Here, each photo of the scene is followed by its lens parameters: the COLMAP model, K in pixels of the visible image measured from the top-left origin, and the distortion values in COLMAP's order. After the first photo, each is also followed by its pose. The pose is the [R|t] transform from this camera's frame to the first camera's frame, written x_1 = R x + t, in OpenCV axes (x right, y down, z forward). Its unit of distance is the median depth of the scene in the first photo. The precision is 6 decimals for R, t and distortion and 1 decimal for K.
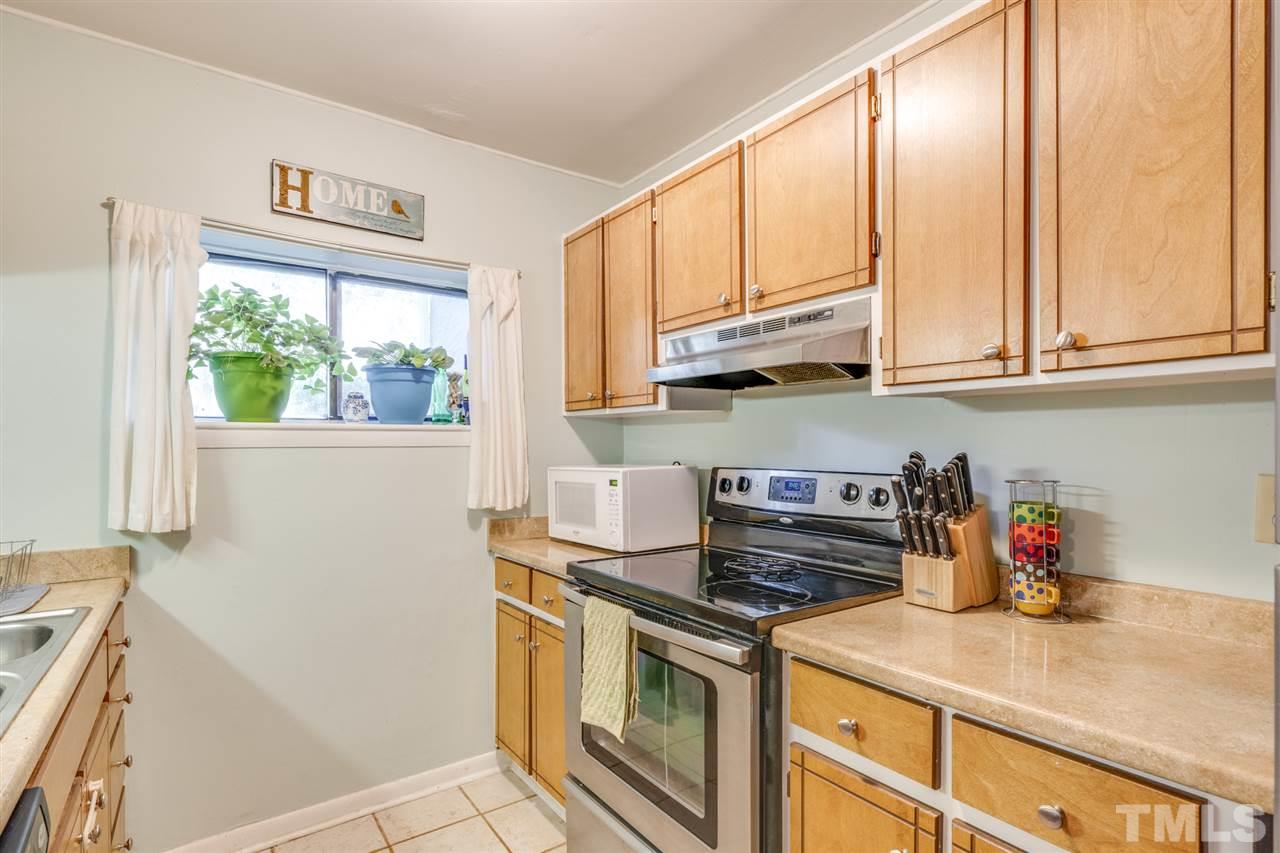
lens RADIAL K [[631.3, 0, 640.6], [0, 631.3, 450.8], [0, 0, 1]] dist [-0.003318, -0.000215]
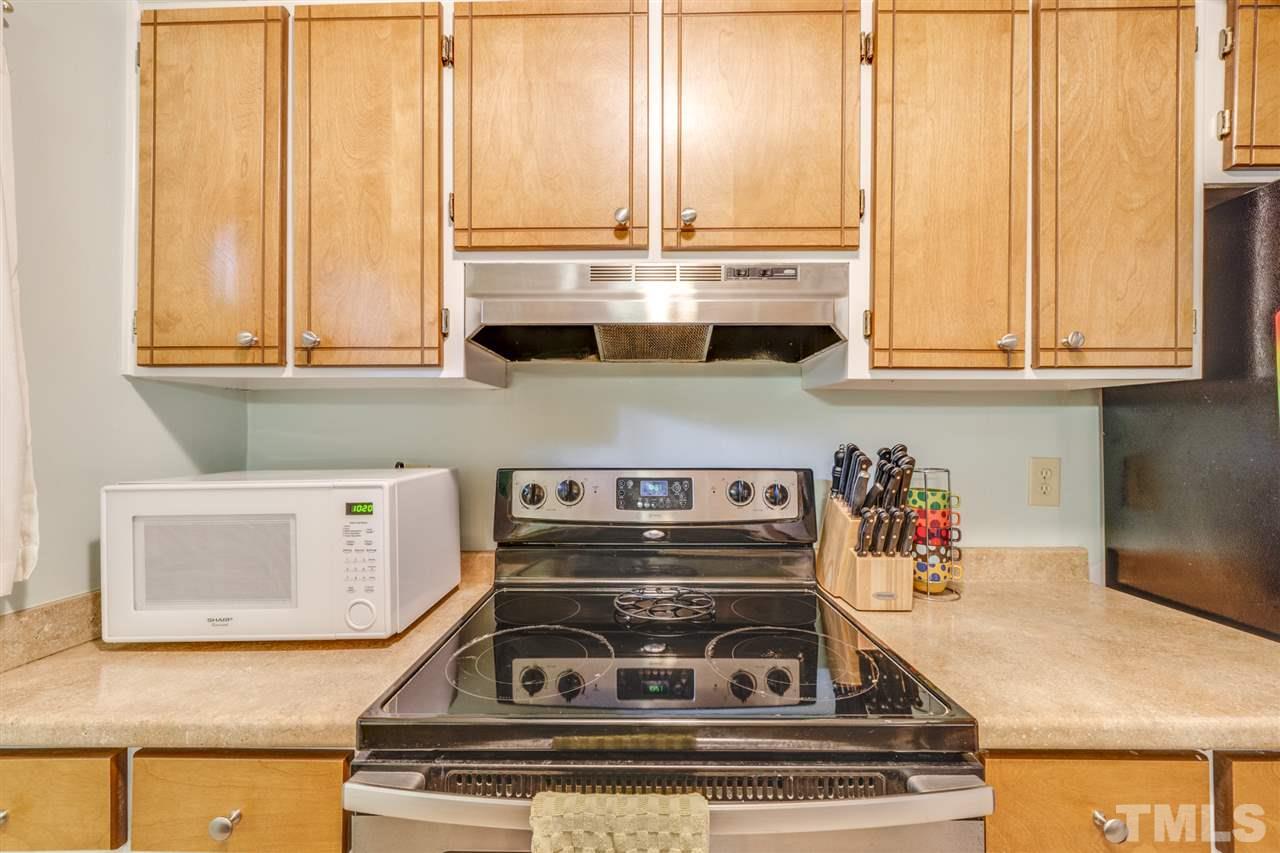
lens RADIAL K [[496.0, 0, 638.6], [0, 496.0, 432.1], [0, 0, 1]] dist [-0.005879, 0.000013]
pose [[0.593094, 0.008724, 0.805086, -0.274616], [0.007019, 0.999847, -0.016006, -0.005078], [-0.805103, 0.015144, 0.592942, 0.668671]]
